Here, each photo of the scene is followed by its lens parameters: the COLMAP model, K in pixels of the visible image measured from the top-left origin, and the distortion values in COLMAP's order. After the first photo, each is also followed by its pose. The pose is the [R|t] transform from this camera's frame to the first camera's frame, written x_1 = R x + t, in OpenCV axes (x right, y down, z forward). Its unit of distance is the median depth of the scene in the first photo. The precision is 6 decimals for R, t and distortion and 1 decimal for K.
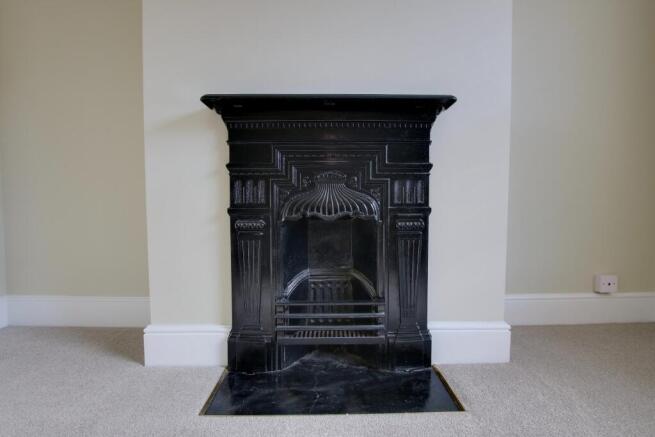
lens RADIAL K [[311.2, 0, 310.0], [0, 311.2, 216.9], [0, 0, 1]] dist [-0.002351, -0.000186]
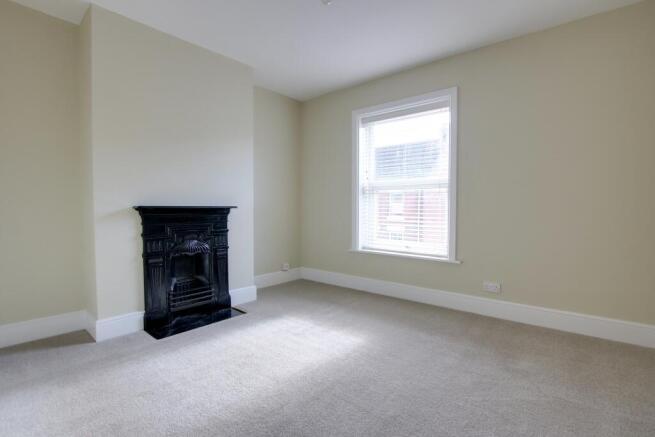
lens RADIAL K [[311.2, 0, 310.0], [0, 311.2, 216.9], [0, 0, 1]] dist [-0.002351, -0.000186]
pose [[0.723140, -0.026034, 0.690211, -0.909107], [0.052950, 0.998438, -0.017816, -0.189575], [-0.688669, 0.049430, 0.723389, -1.366242]]
